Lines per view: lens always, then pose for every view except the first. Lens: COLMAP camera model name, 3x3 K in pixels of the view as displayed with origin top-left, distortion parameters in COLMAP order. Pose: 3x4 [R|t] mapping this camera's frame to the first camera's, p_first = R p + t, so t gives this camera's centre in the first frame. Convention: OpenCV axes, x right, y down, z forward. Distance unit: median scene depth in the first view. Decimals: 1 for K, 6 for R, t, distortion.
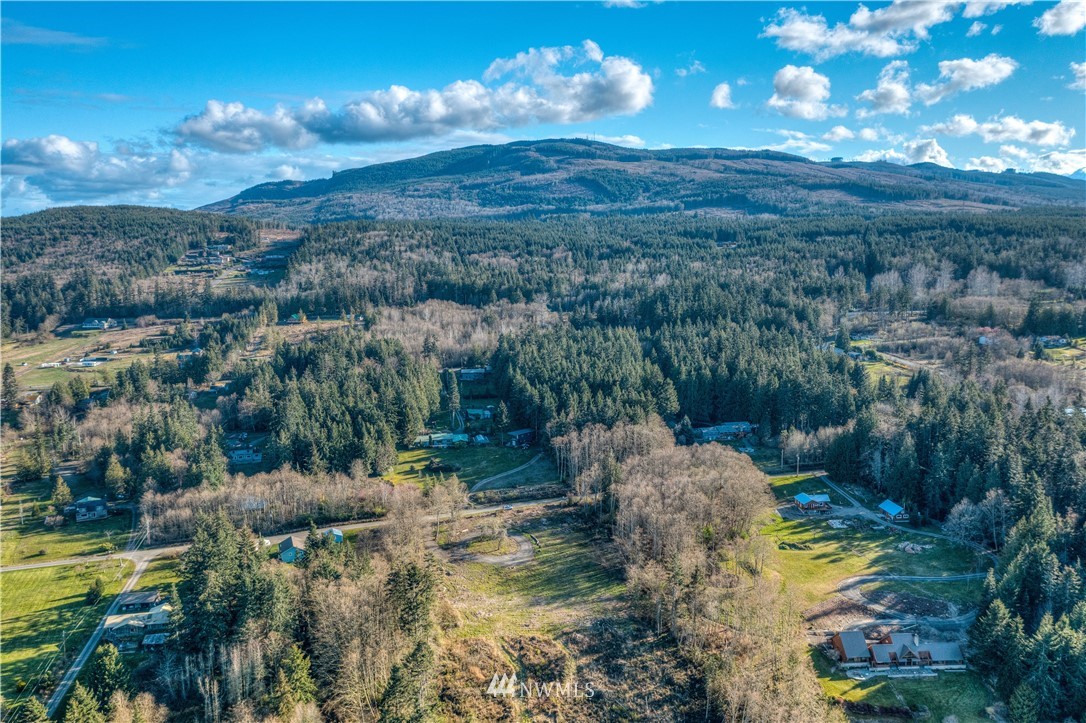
lens RADIAL K [[851.7, 0, 541.6], [0, 851.7, 364.2], [0, 0, 1]] dist [-0.020453, 0.054586]
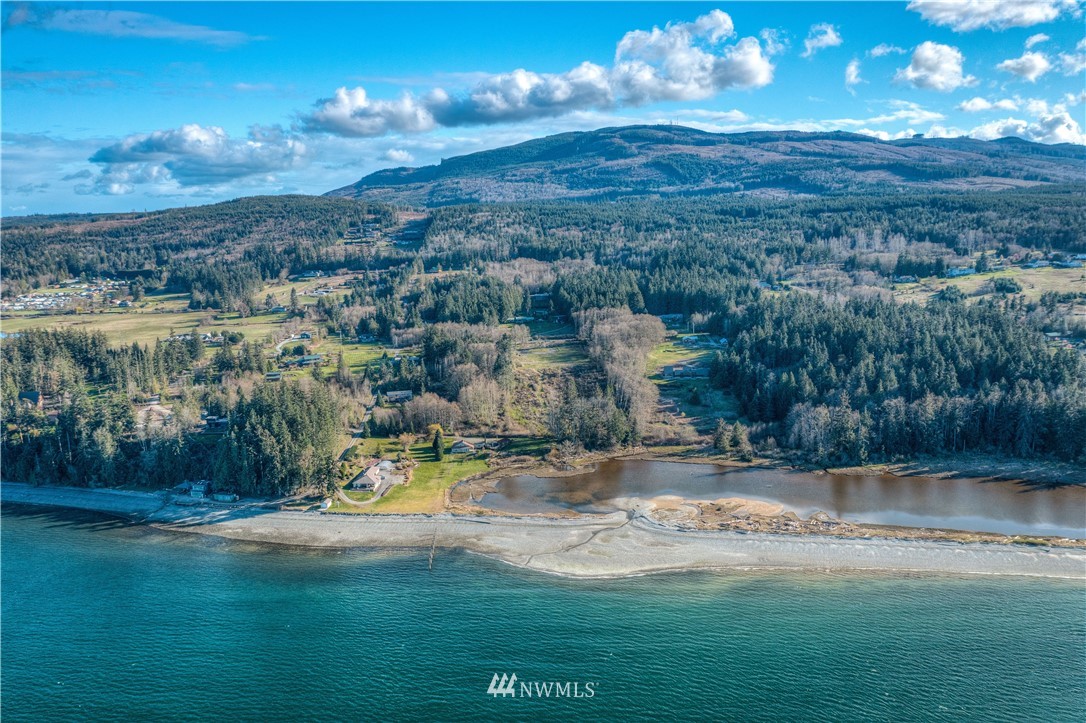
lens RADIAL K [[849.8, 0, 541.7], [0, 849.8, 361.3], [0, 0, 1]] dist [-0.008993, 0.033462]
pose [[0.993437, 0.008761, -0.114045, 0.061889], [-0.006235, 0.999728, 0.022484, 0.055197], [0.114211, -0.021626, 0.993221, -0.378660]]
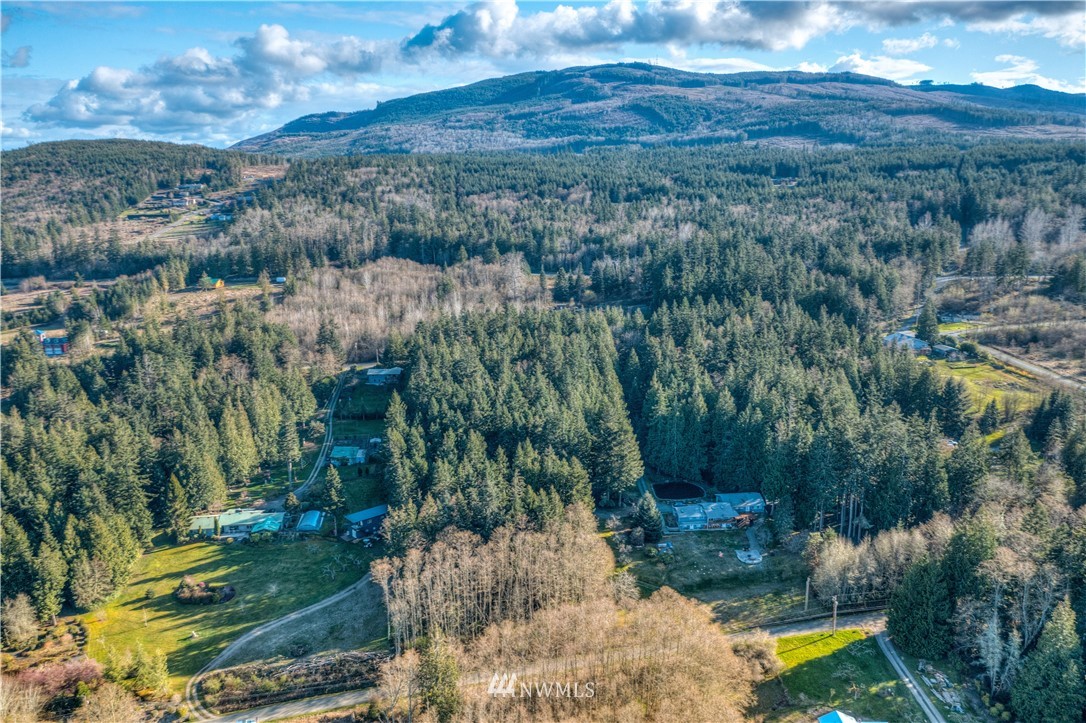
lens RADIAL K [[849.8, 0, 541.7], [0, 849.8, 361.3], [0, 0, 1]] dist [-0.008993, 0.033462]
pose [[0.996690, 0.013162, -0.080226, 0.056466], [-0.007271, 0.997284, 0.073297, -0.028491], [0.080972, -0.072471, 0.994078, 0.165612]]
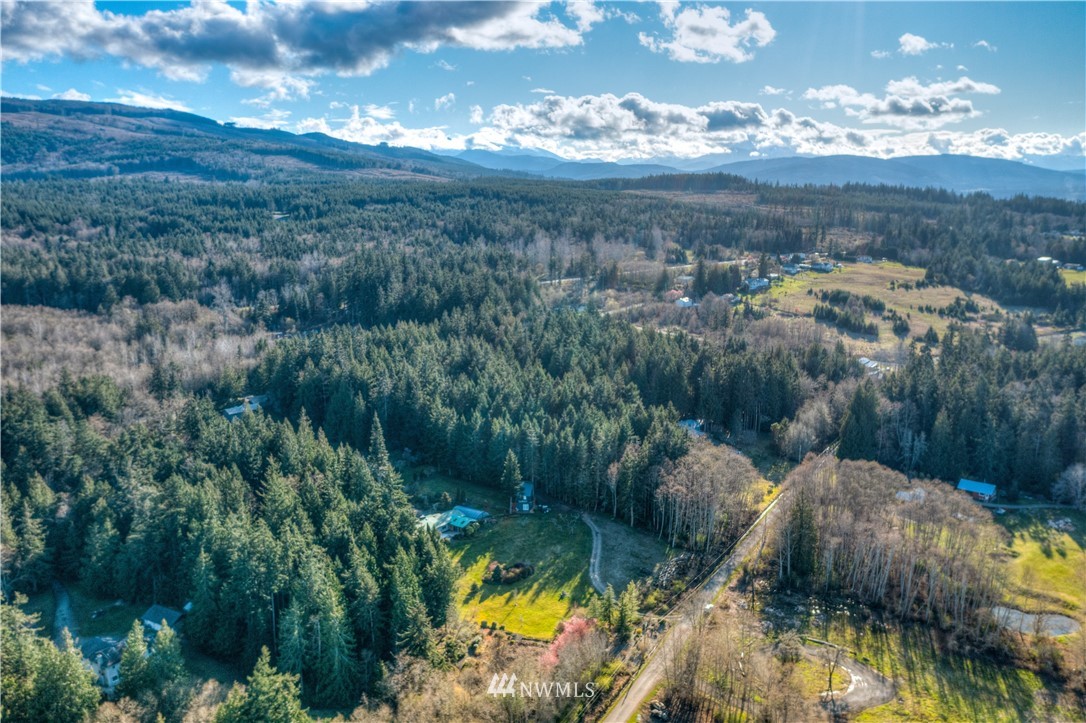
lens RADIAL K [[862.5, 0, 540.9], [0, 862.5, 360.9], [0, 0, 1]] dist [-0.010253, 0.043743]
pose [[0.759570, -0.120471, 0.639172, -0.176191], [0.101782, 0.992606, 0.066132, -0.026746], [-0.642413, 0.014824, 0.766215, 0.178157]]
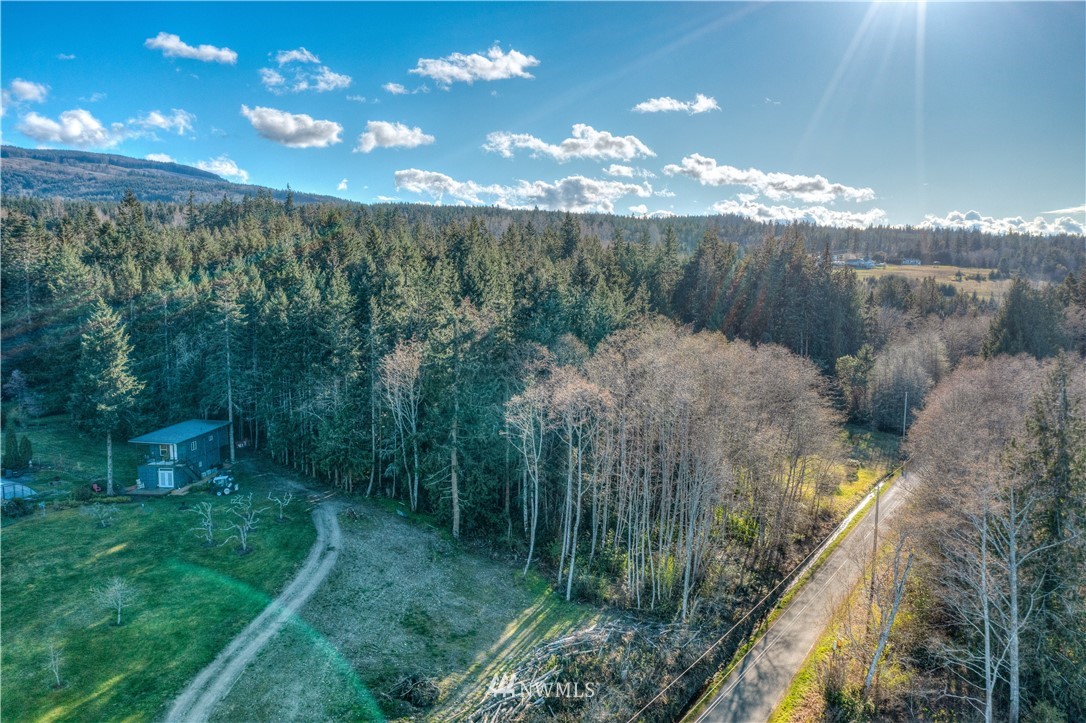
lens RADIAL K [[849.8, 0, 541.7], [0, 849.8, 361.3], [0, 0, 1]] dist [-0.008993, 0.033462]
pose [[0.770833, -0.054024, 0.634742, -0.038928], [0.088322, 0.995838, -0.022501, 0.029081], [-0.630885, 0.073406, 0.772396, 0.291246]]
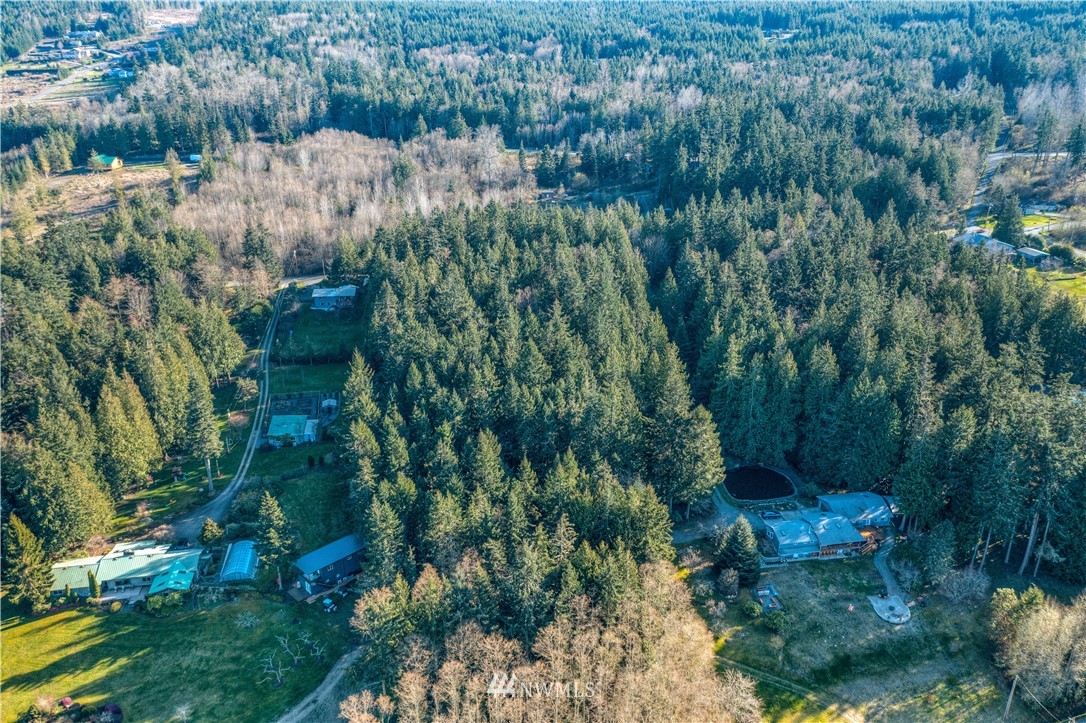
lens RADIAL K [[849.3, 0, 543.0], [0, 849.3, 361.5], [0, 0, 1]] dist [0.012486, -0.001285]
pose [[0.999864, 0.008710, -0.014008, 0.032115], [-0.005216, 0.972595, 0.232446, -0.040609], [0.015649, -0.232341, 0.972508, 0.248093]]
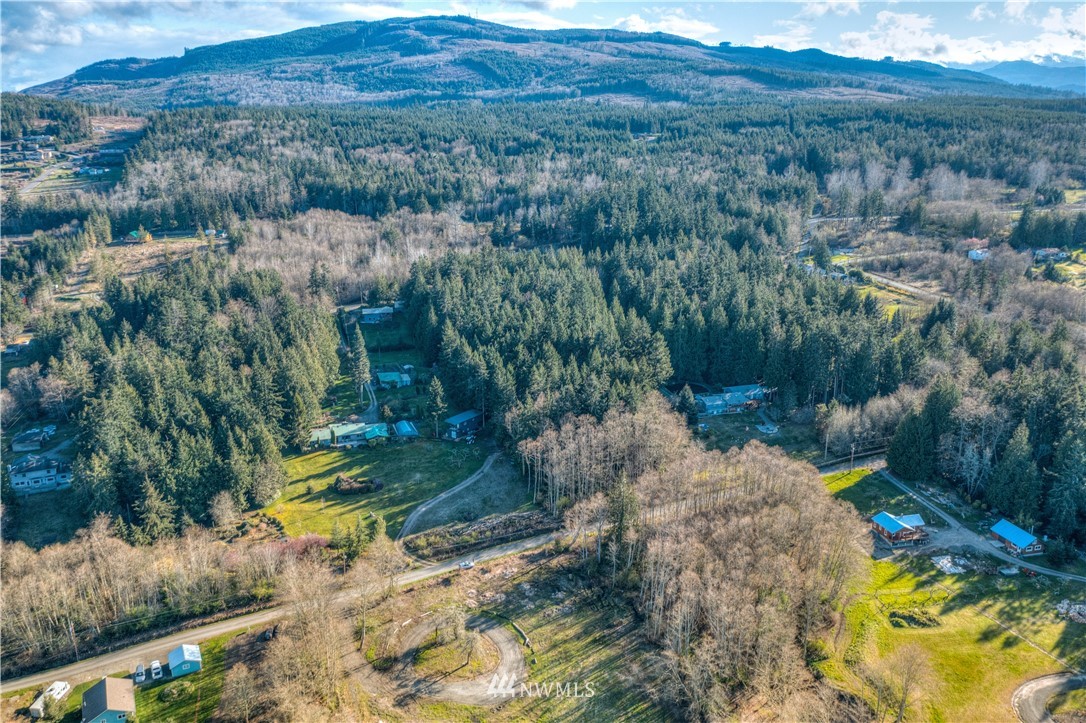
lens RADIAL K [[849.8, 0, 541.7], [0, 849.8, 361.3], [0, 0, 1]] dist [-0.008993, 0.033462]
pose [[0.990401, -0.034232, 0.133917, -0.020492], [0.017513, 0.992117, 0.124084, -0.021057], [-0.137109, -0.120548, 0.983193, 0.118075]]
